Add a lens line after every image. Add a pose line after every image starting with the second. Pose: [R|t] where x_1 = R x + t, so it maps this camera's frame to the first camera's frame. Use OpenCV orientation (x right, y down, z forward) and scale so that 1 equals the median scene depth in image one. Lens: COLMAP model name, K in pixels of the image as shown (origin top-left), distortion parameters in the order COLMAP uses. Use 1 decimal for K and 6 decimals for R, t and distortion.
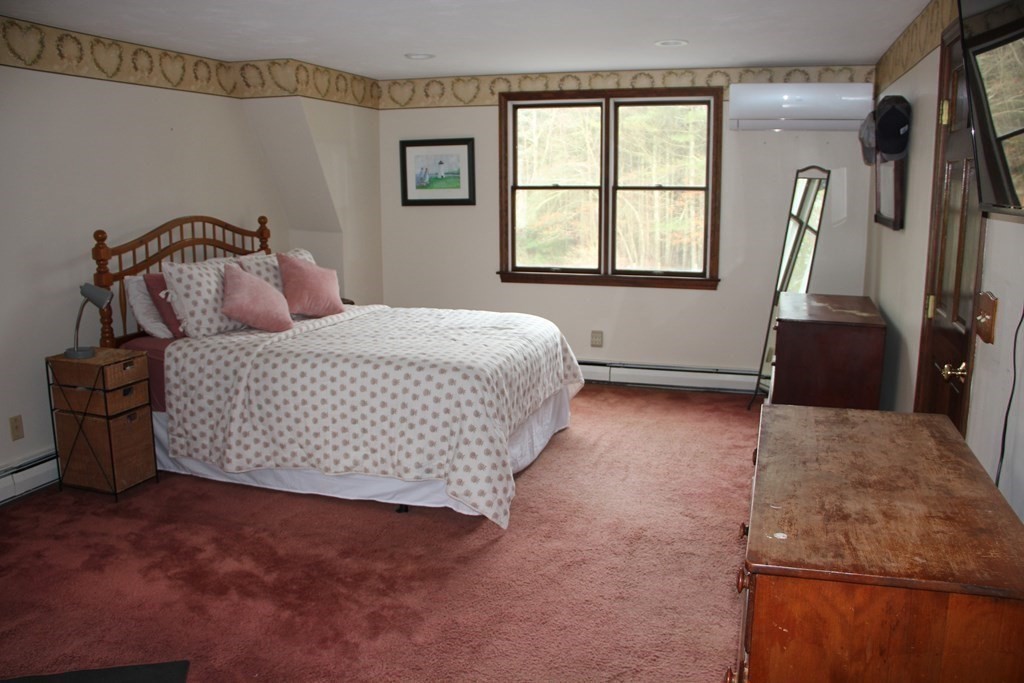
lens RADIAL K [[863.6, 0, 512.0], [0, 863.6, 341.5], [0, 0, 1]] dist [-0.087921, 0.119342]
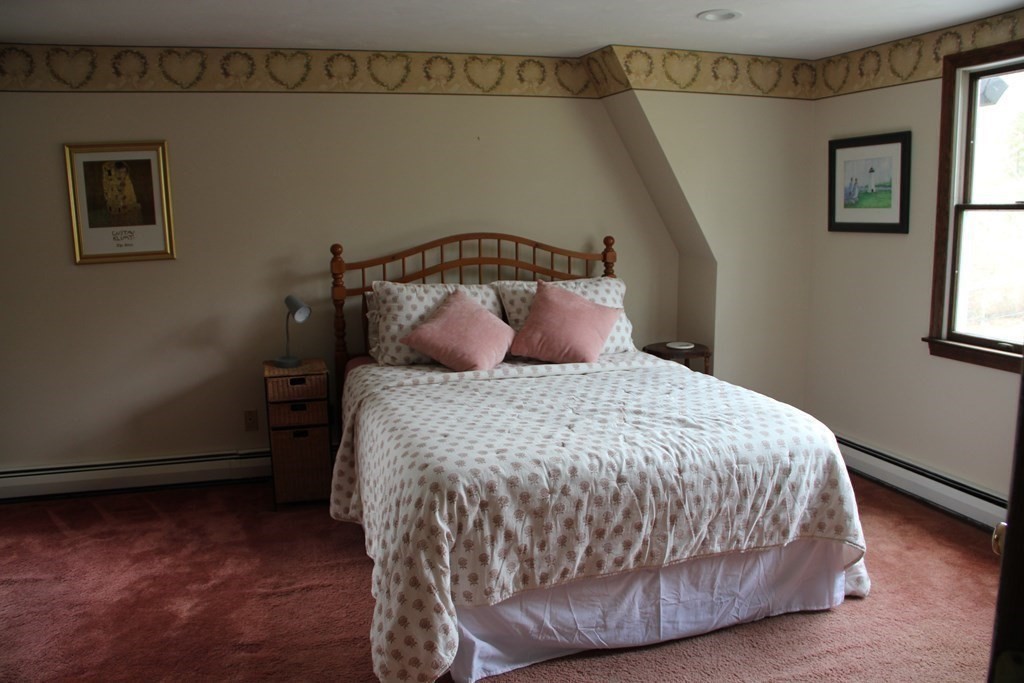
lens RADIAL K [[863.6, 0, 512.0], [0, 863.6, 341.5], [0, 0, 1]] dist [-0.087921, 0.119342]
pose [[0.607614, 0.131170, -0.783326, 0.308556], [-0.145163, 0.987996, 0.052842, -0.069917], [0.780854, 0.081602, 0.619361, 0.381621]]
